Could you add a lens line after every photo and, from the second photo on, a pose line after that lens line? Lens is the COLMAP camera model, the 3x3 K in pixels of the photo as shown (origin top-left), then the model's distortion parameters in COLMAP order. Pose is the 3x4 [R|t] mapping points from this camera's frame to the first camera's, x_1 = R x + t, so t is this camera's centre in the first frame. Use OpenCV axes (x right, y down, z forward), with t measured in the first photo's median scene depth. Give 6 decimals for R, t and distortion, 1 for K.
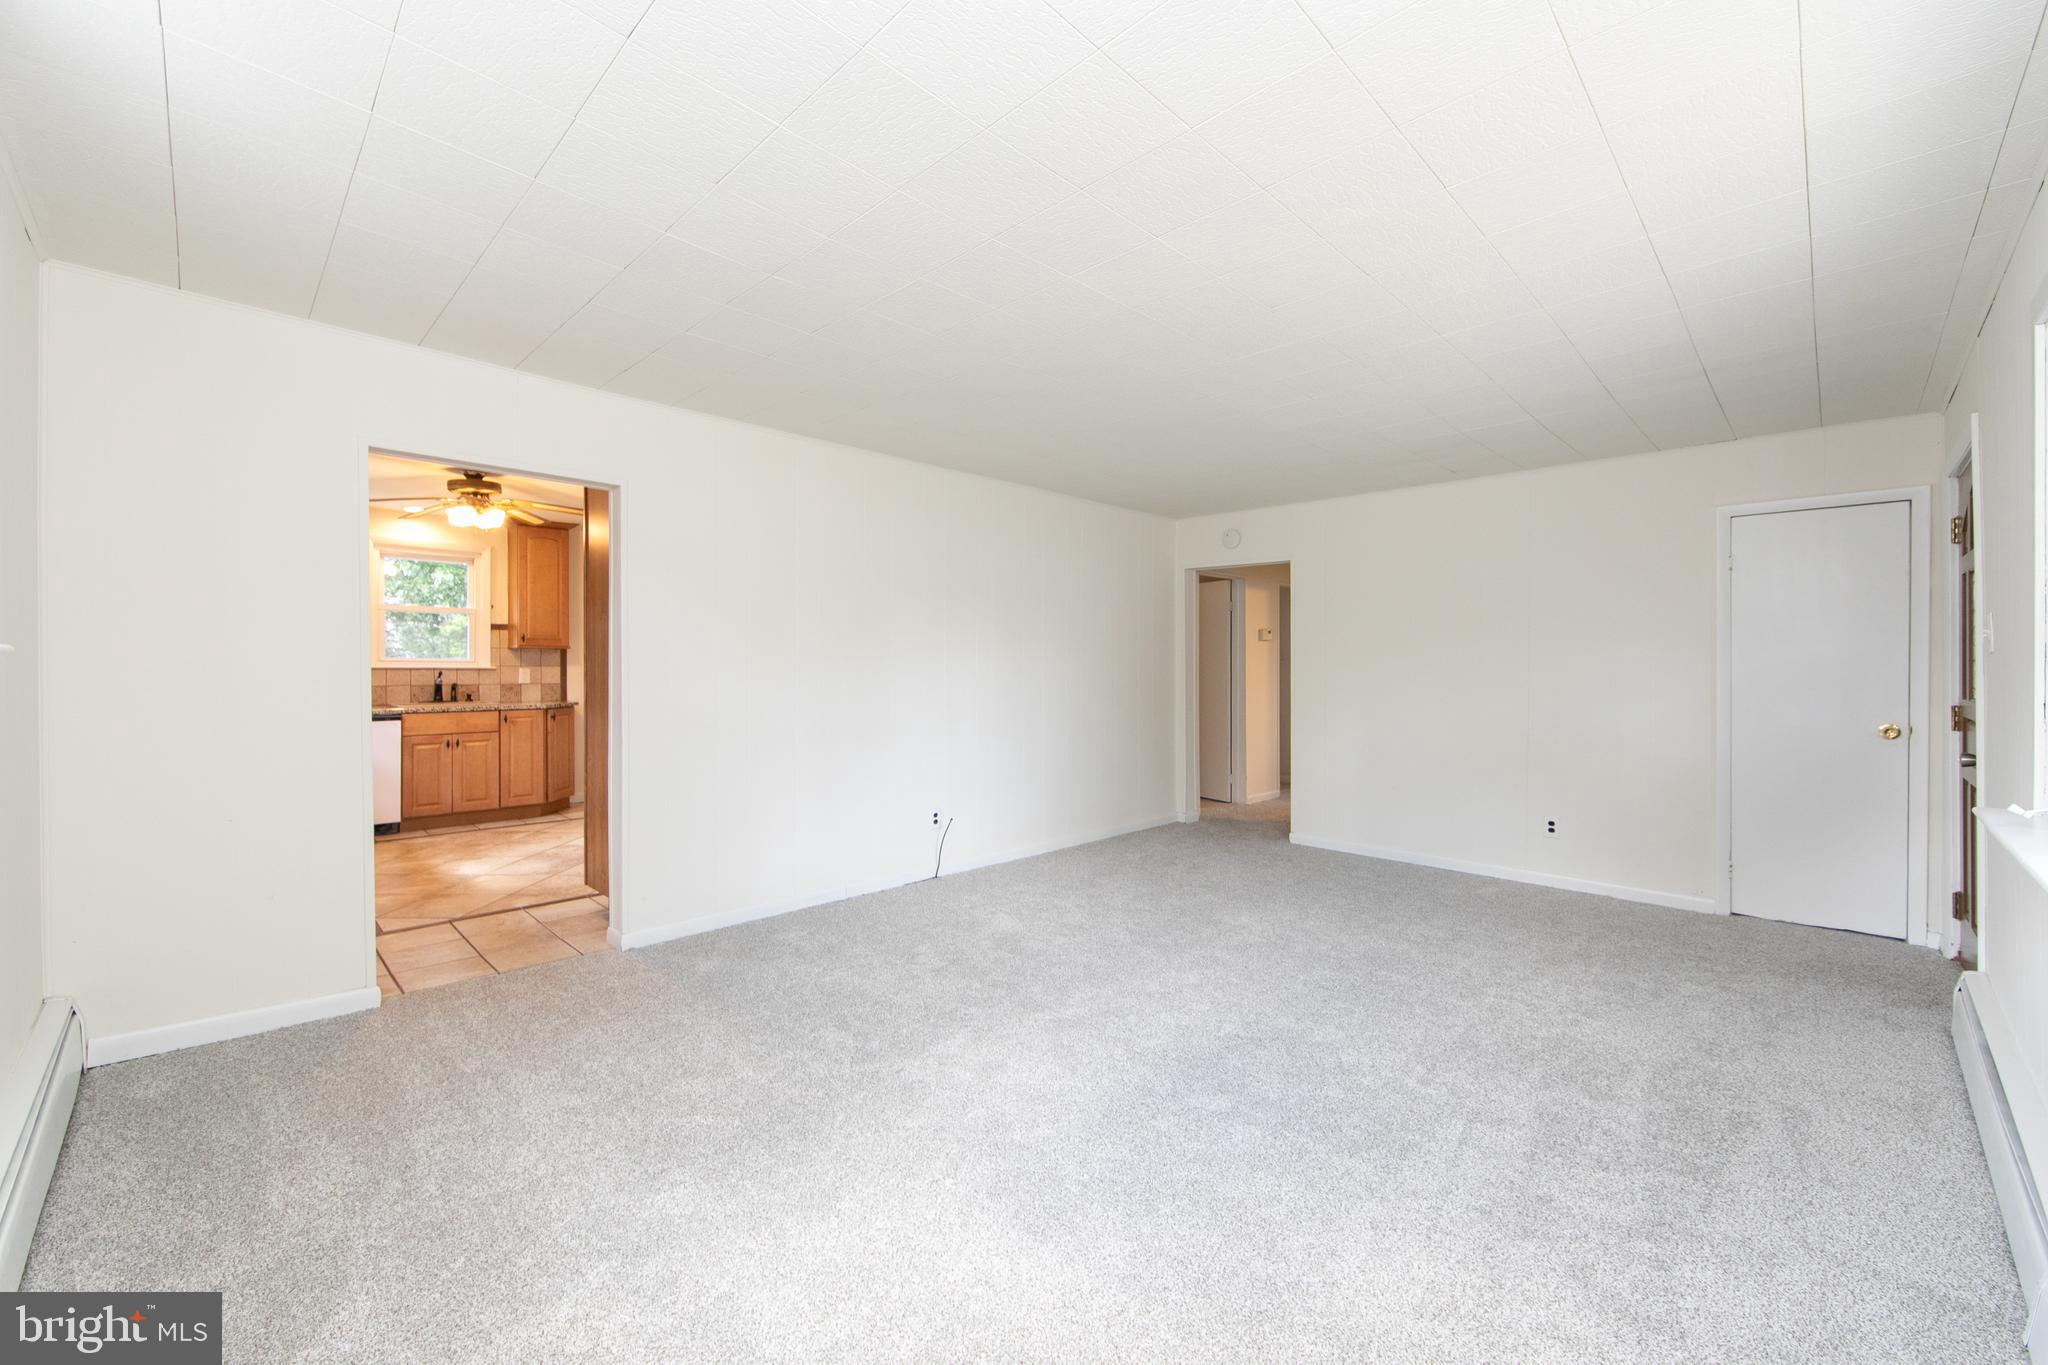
lens RADIAL K [[801.4, 0, 1024.0], [0, 801.4, 682.5], [0, 0, 1]] dist [-0.001878, -0.000181]
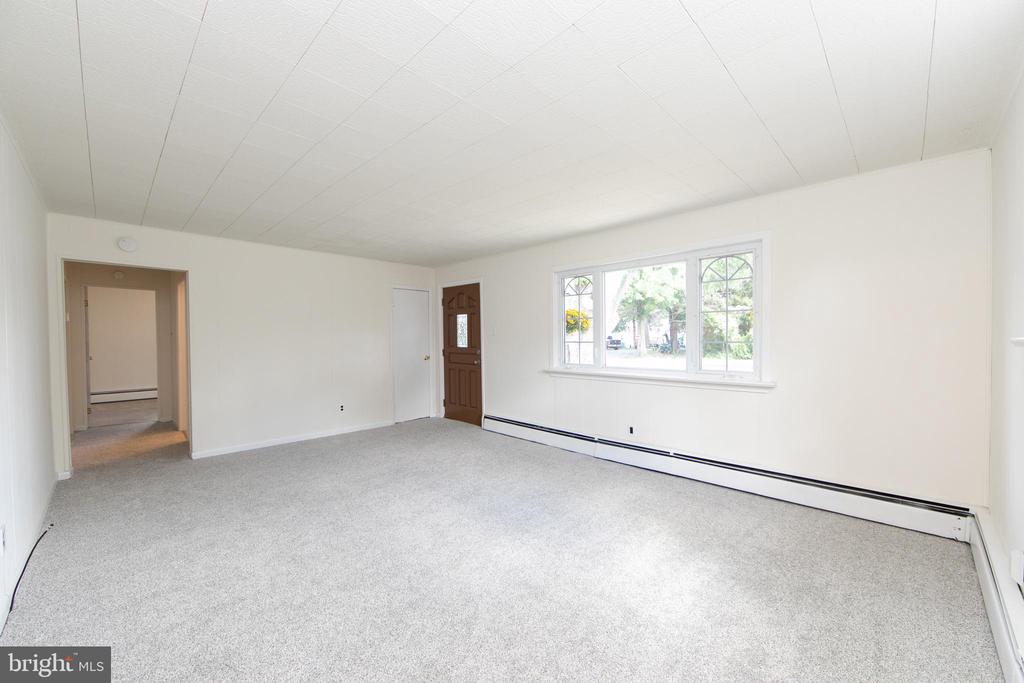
lens RADIAL K [[407.1, 0, 512.0], [0, 407.1, 341.5], [0, 0, 1]] dist [-0.000244, -0.000109]
pose [[0.007555, -0.013282, 0.999883, -0.602862], [0.026417, 0.999565, 0.013078, -0.018971], [-0.999622, 0.026316, 0.007902, 0.565687]]
